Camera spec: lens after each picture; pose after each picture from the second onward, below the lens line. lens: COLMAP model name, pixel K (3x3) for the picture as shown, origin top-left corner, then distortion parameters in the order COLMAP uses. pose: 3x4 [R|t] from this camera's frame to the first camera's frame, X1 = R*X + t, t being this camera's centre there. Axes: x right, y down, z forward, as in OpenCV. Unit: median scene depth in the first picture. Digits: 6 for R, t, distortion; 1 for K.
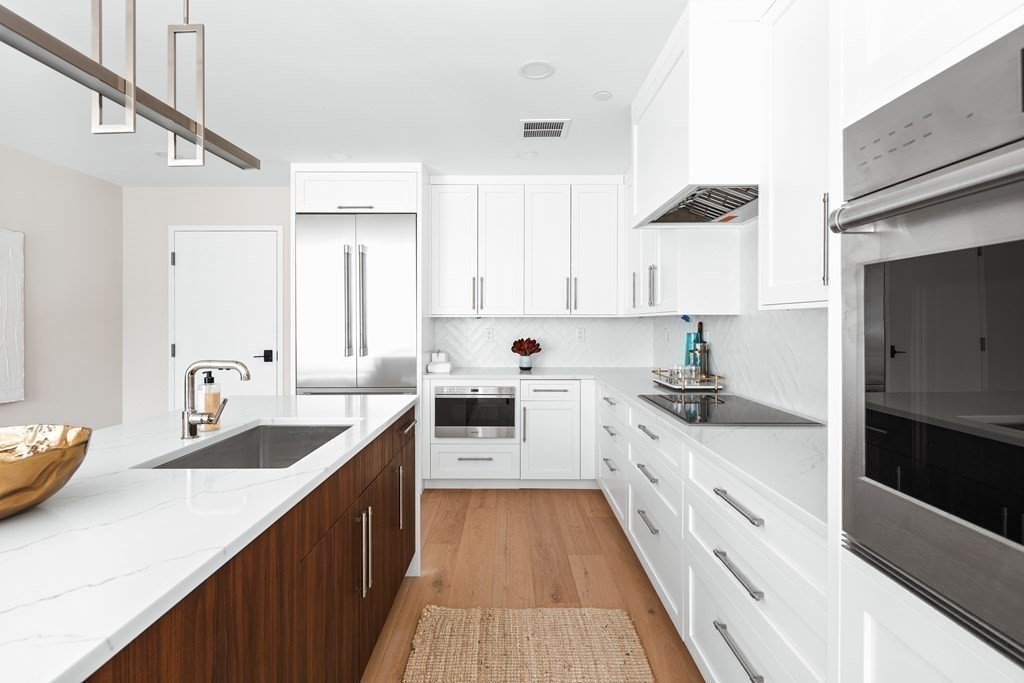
lens RADIAL K [[497.8, 0, 511.8], [0, 497.8, 323.3], [0, 0, 1]] dist [0.001189, -0.000048]
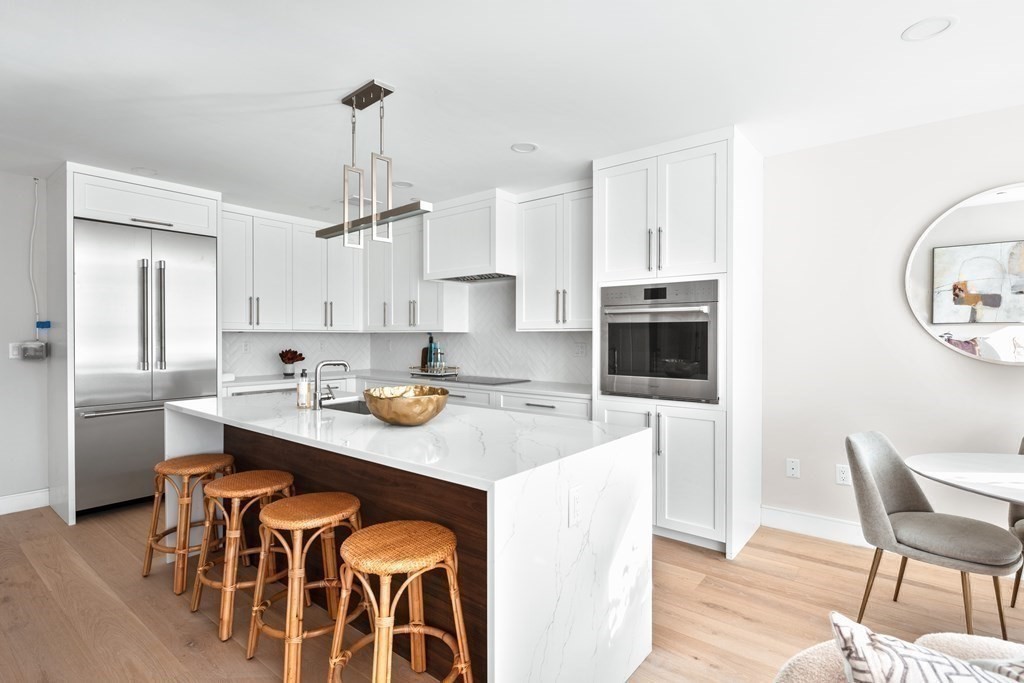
lens RADIAL K [[510.4, 0, 512.0], [0, 510.4, 341.5], [0, 0, 1]] dist [-0.000798, -0.000413]
pose [[0.629145, -0.006091, 0.777264, -0.658659], [0.000108, 0.999970, 0.007748, 0.000985], [-0.777288, -0.004791, 0.629127, -0.221248]]
